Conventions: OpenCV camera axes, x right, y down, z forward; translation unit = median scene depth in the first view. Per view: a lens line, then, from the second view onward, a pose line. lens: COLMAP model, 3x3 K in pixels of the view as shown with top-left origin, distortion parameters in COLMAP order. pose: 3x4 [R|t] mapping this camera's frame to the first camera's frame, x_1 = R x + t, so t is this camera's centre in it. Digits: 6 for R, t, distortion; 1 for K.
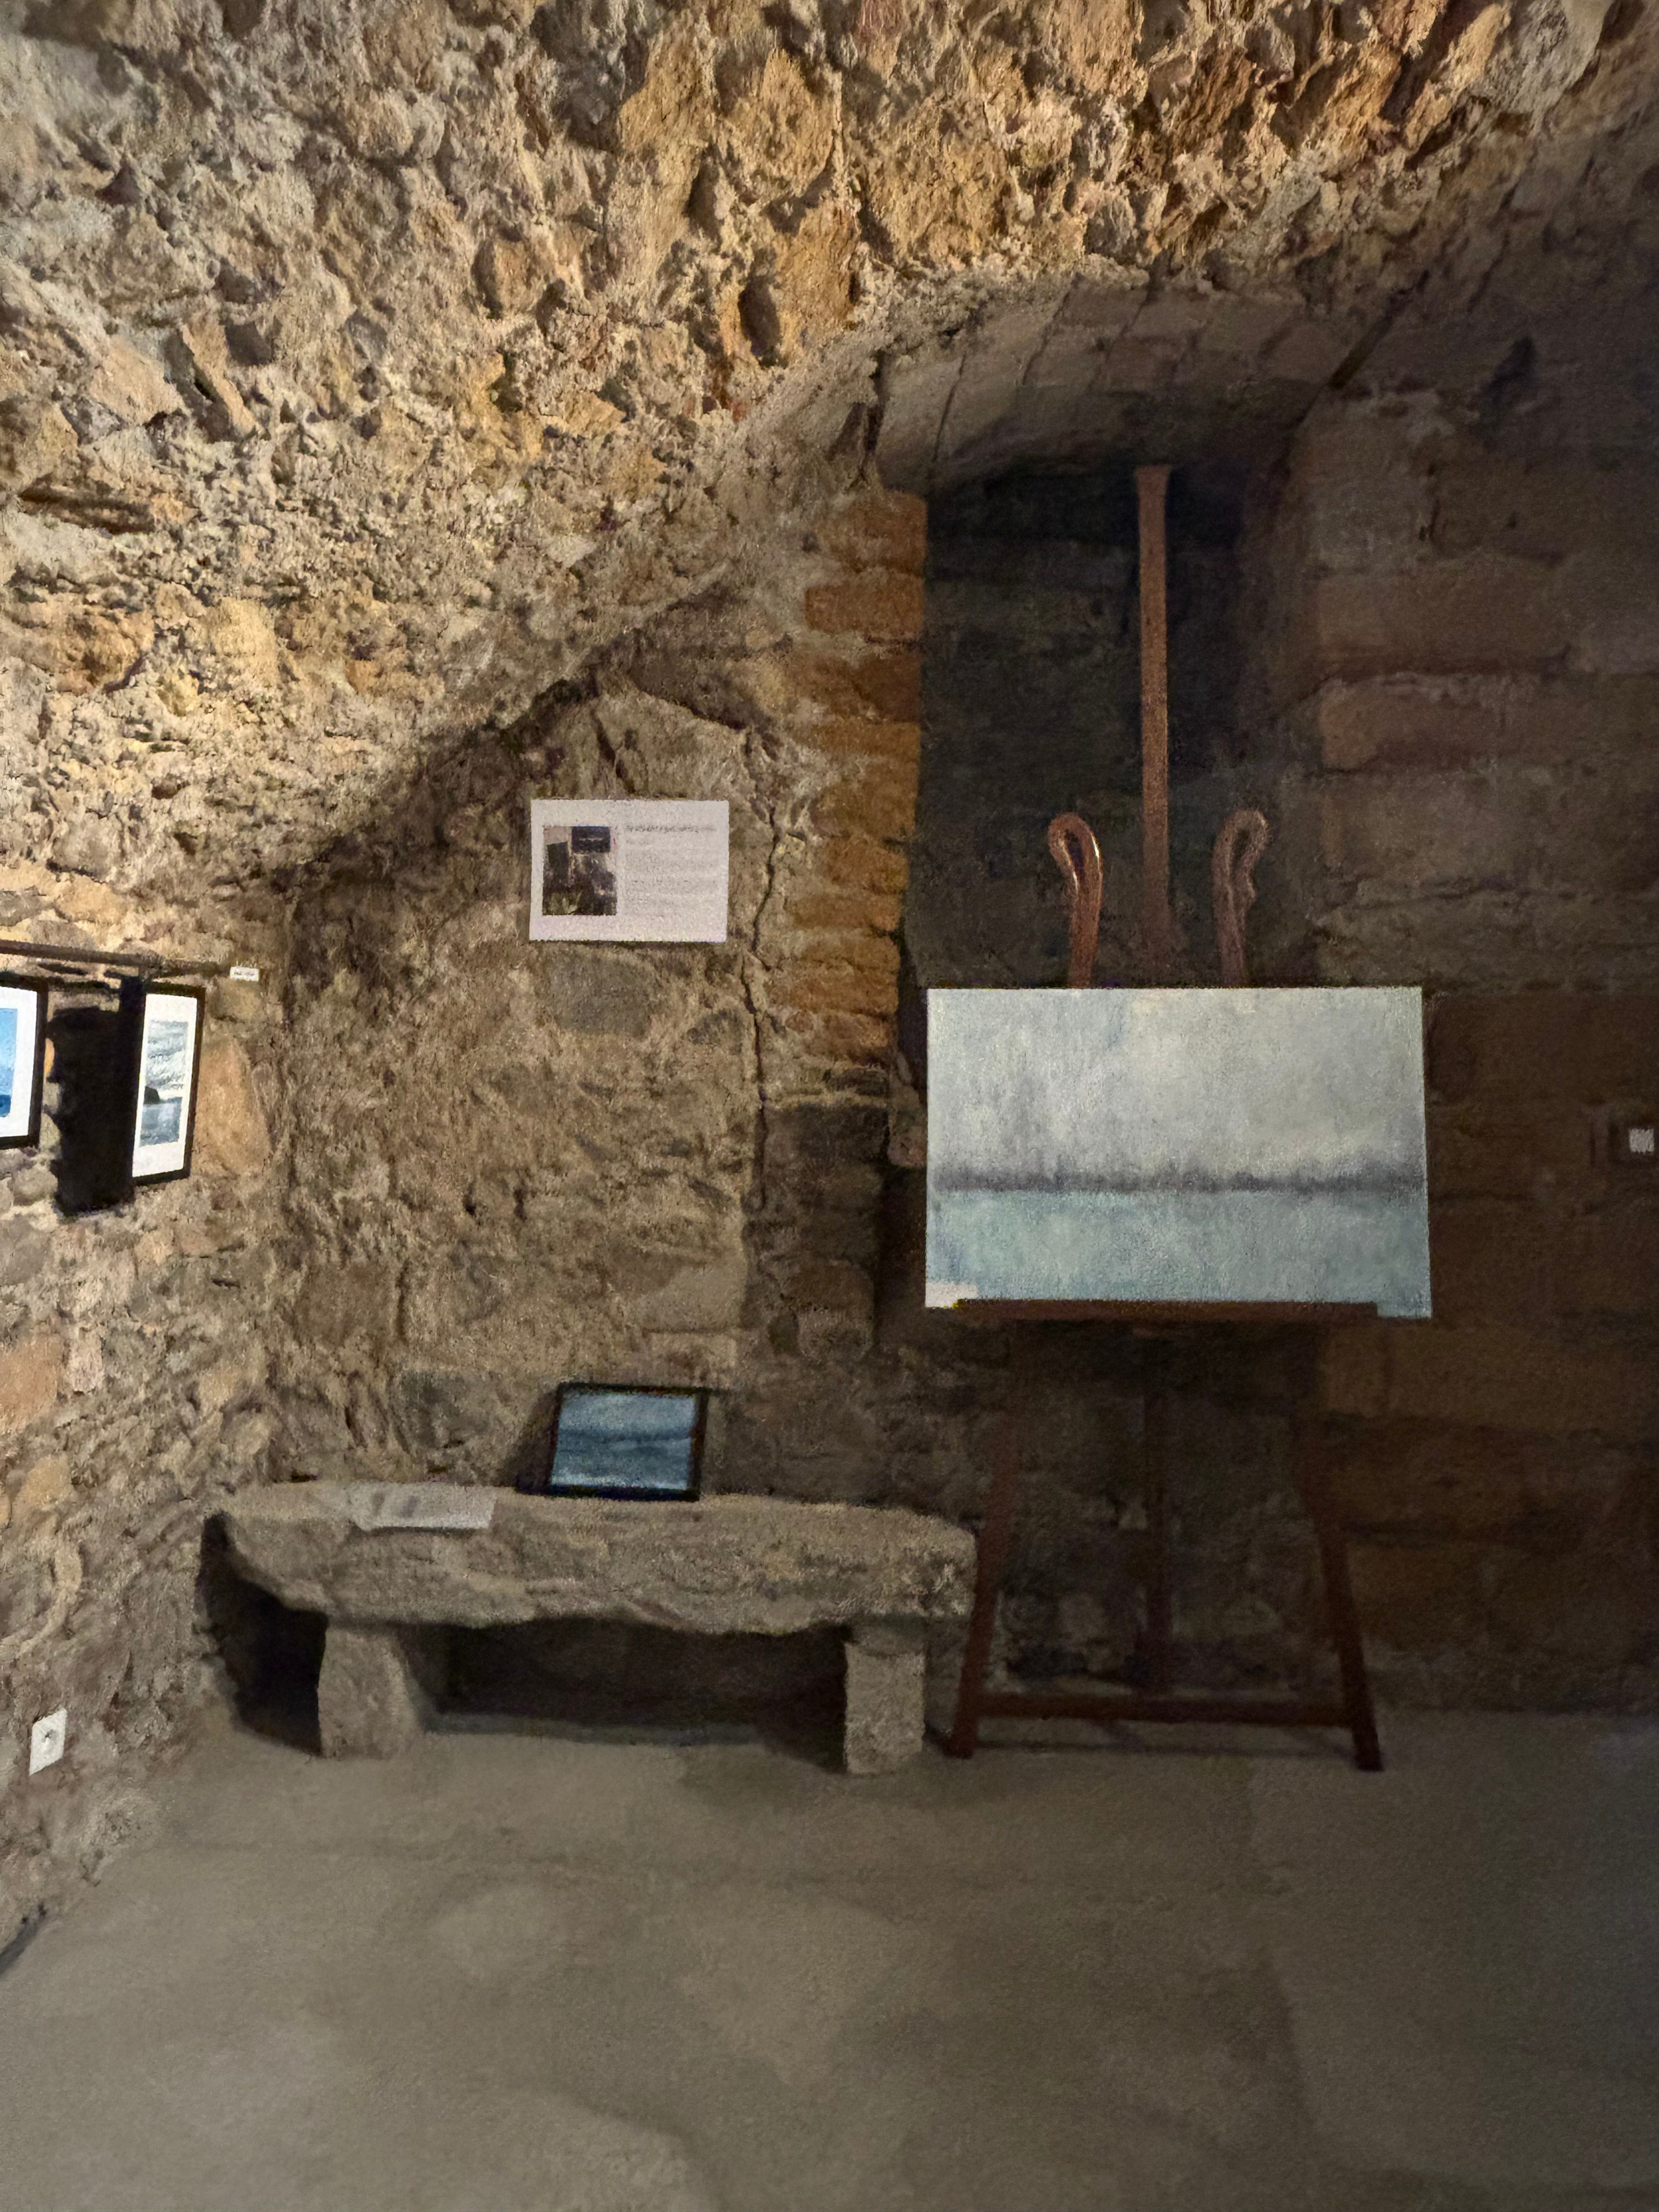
lens RADIAL K [[1611.6, 0, 821.3], [0, 1611.6, 1110.1], [0, 0, 1]] dist [0.020735, -0.031686]
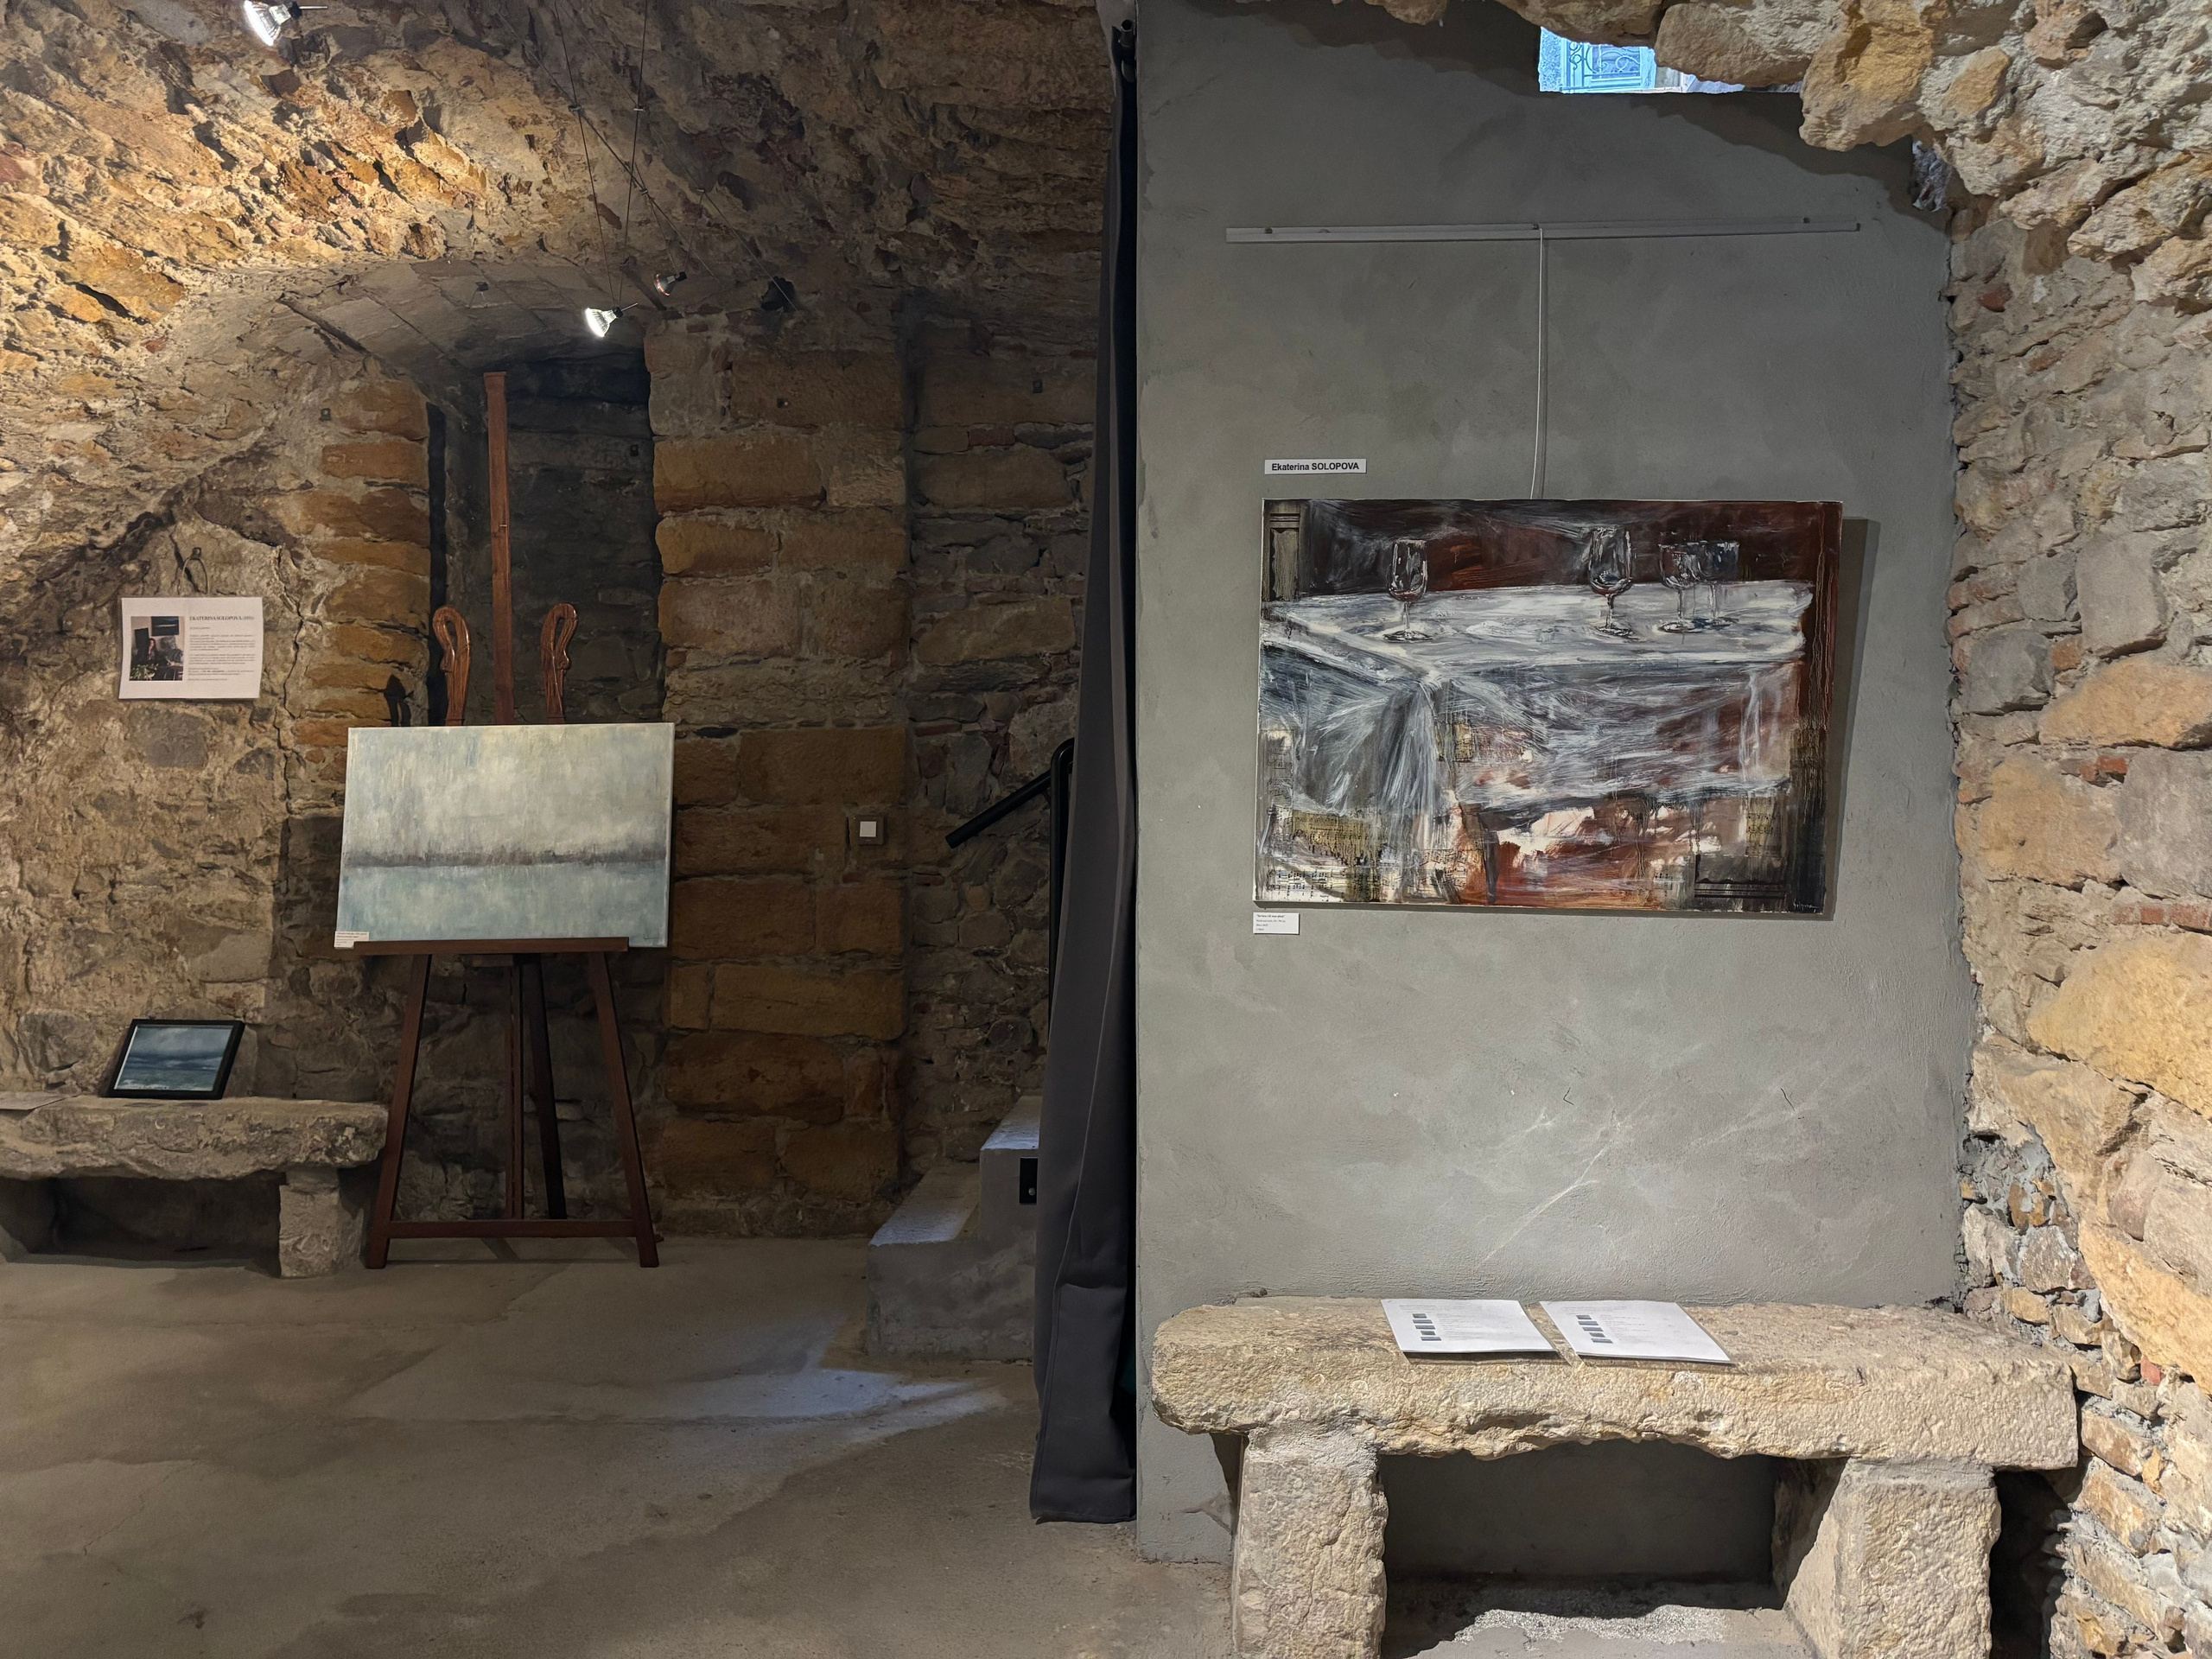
lens RADIAL K [[1638.9, 0, 1110.5], [0, 1638.9, 835.9], [0, 0, 1]] dist [0.008579, -0.027273]
pose [[0.999294, -0.012166, 0.035552, 0.620179], [0.013469, 0.999238, -0.036647, 0.074761], [-0.035079, 0.037100, 0.998696, -0.428763]]
